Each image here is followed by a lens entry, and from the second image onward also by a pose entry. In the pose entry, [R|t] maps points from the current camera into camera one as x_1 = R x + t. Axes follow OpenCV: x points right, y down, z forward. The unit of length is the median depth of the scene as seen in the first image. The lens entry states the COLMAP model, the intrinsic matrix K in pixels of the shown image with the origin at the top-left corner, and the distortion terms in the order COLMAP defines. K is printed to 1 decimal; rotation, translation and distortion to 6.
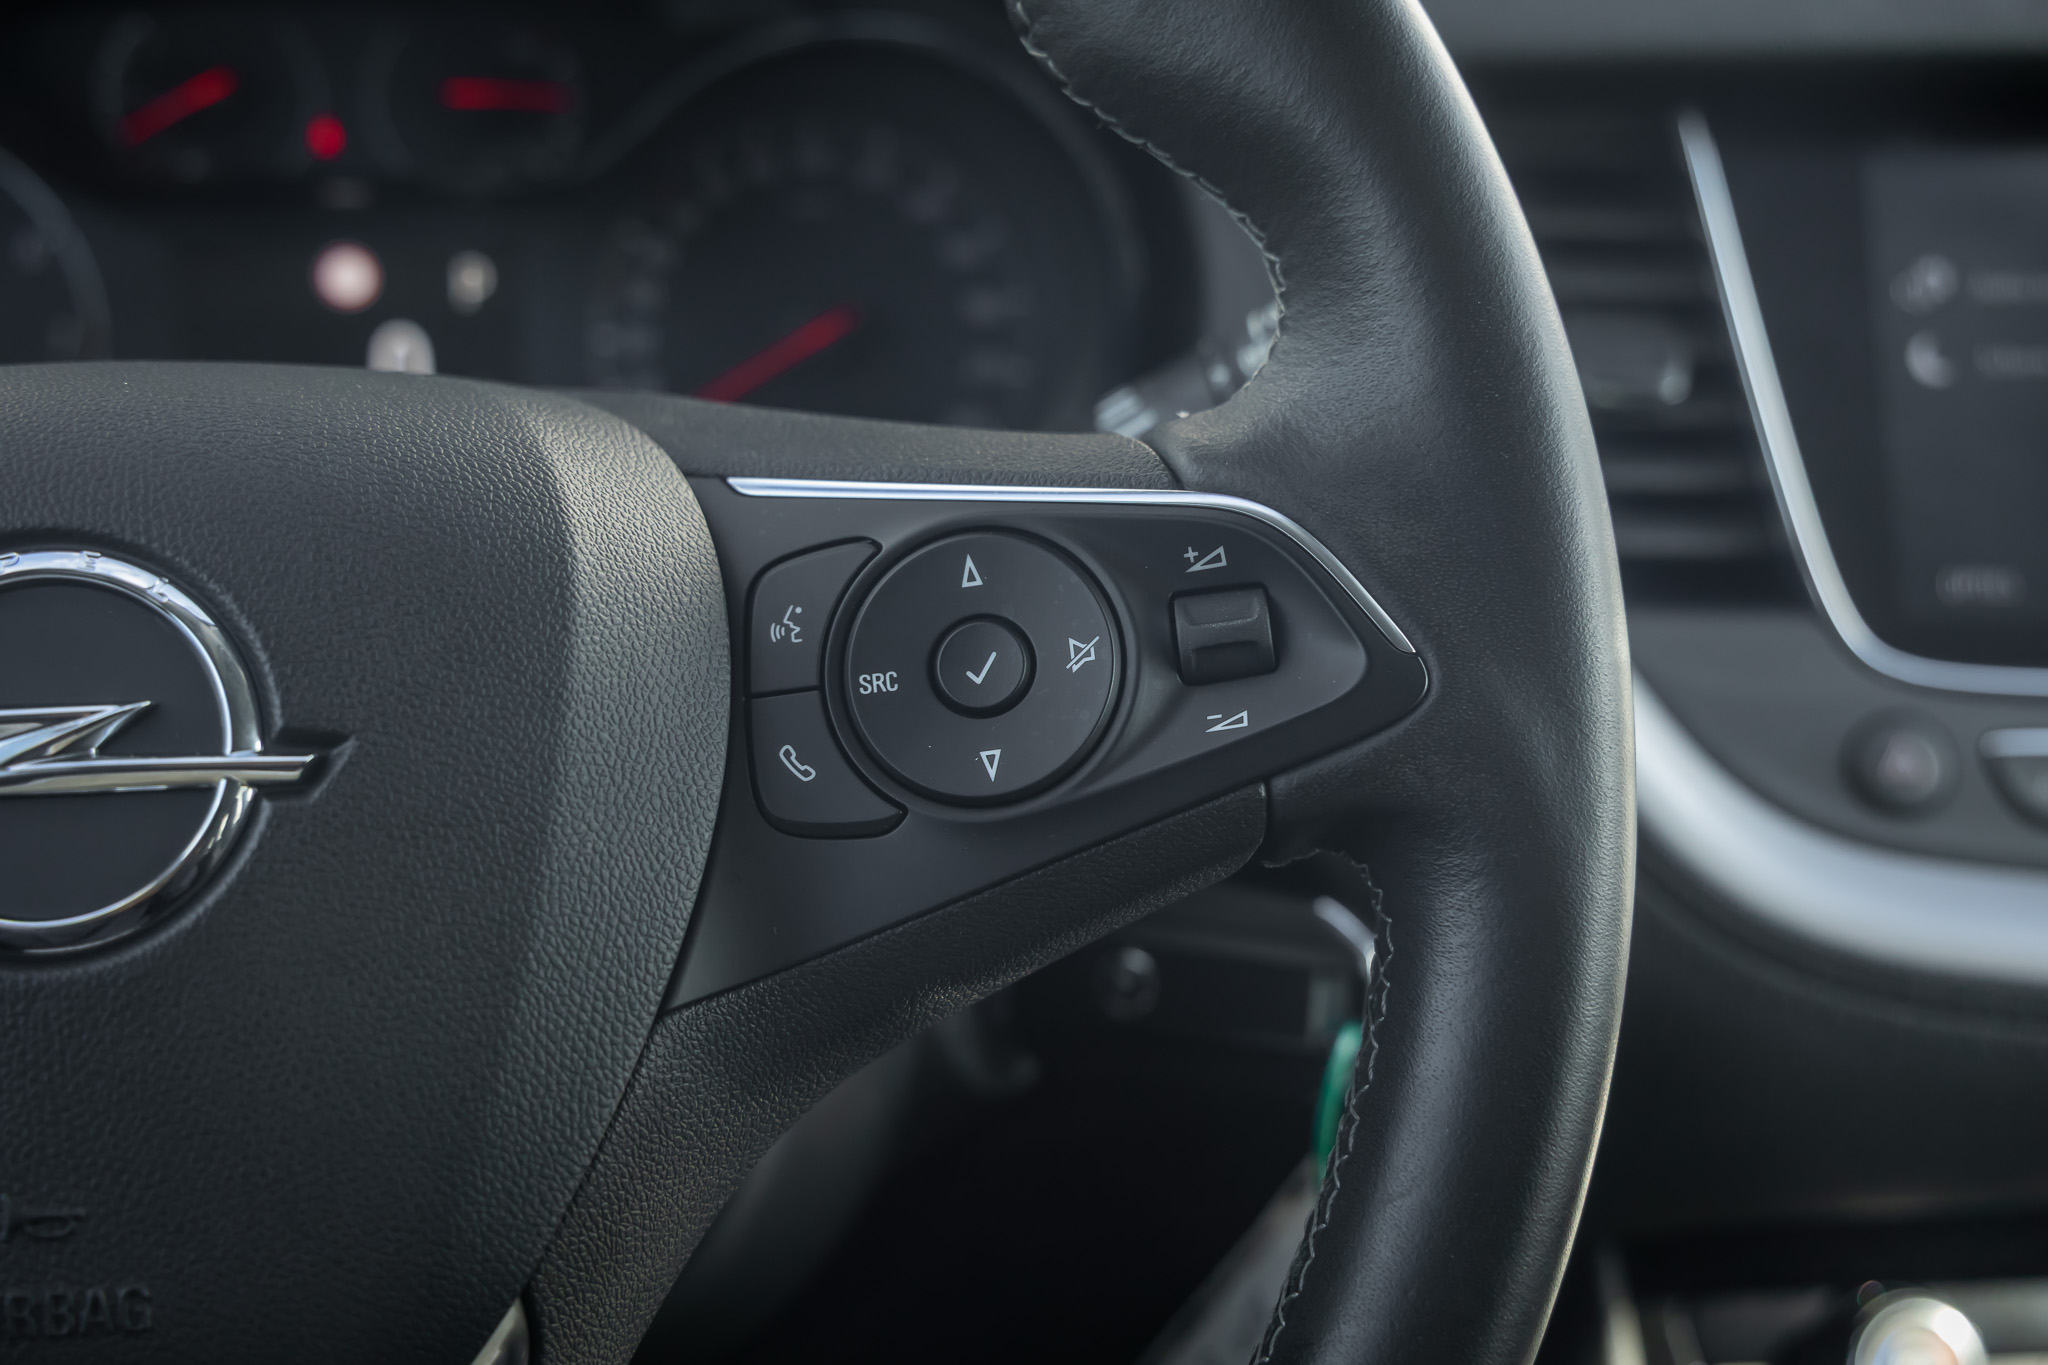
lens RADIAL K [[2902.9, 0, 1091.9], [0, 2902.9, 685.9], [0, 0, 1]] dist [0.103156, -0.015846]
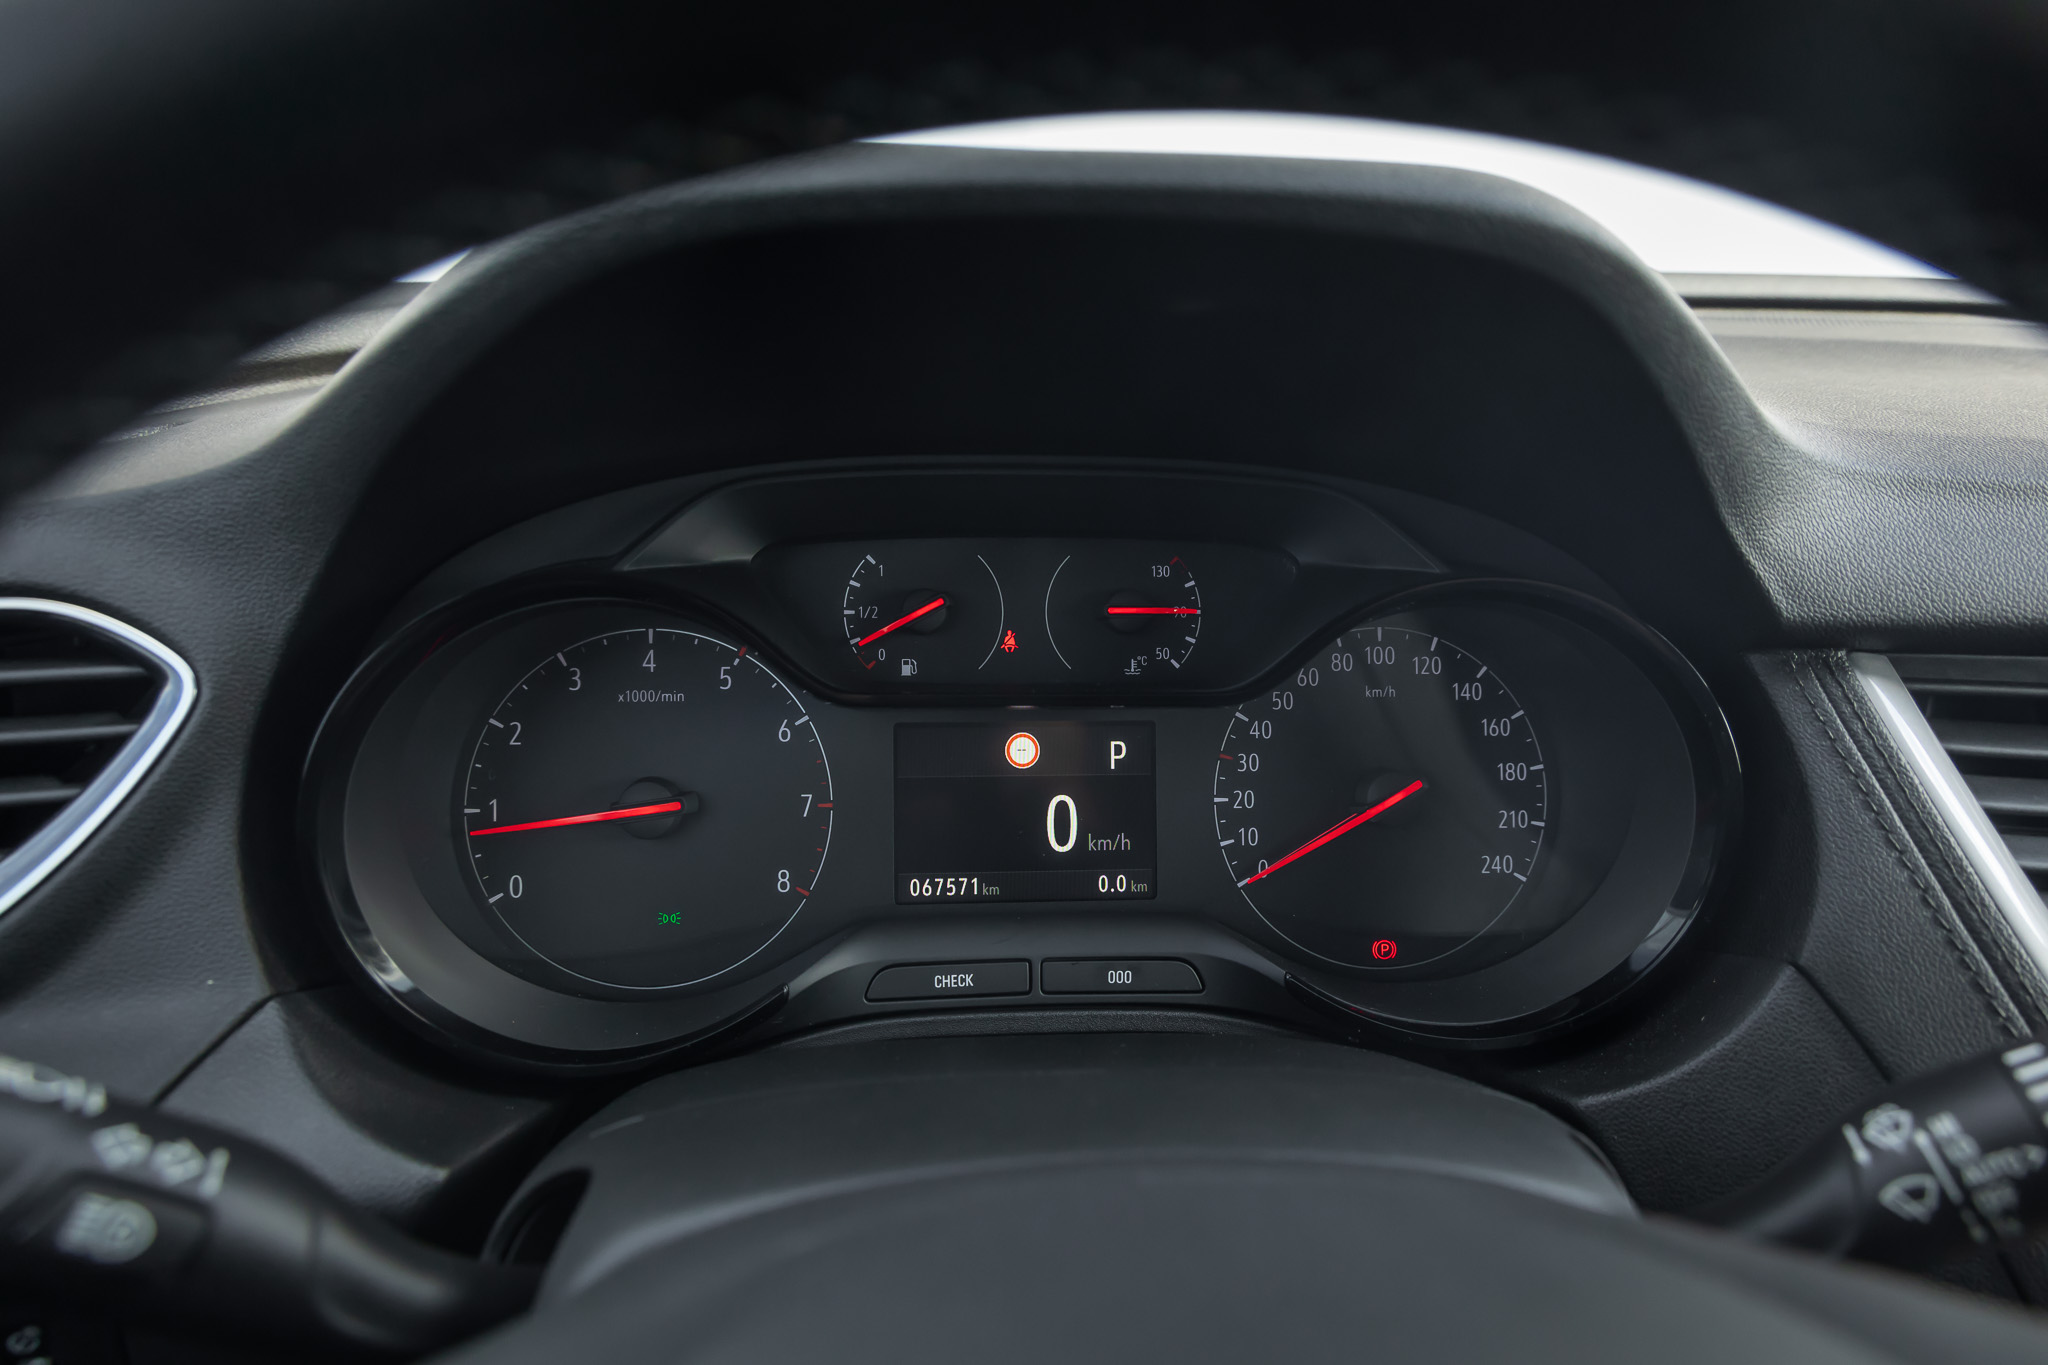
lens RADIAL K [[1367.7, 0, 1024.0], [0, 1367.7, 682.5], [0, 0, 1]] dist [-0.002083, 0.000021]
pose [[0.998952, 0.017096, -0.042459, -0.227862], [-0.018929, 0.998889, -0.043157, -0.141862], [0.041674, 0.043916, 0.998166, 0.397802]]
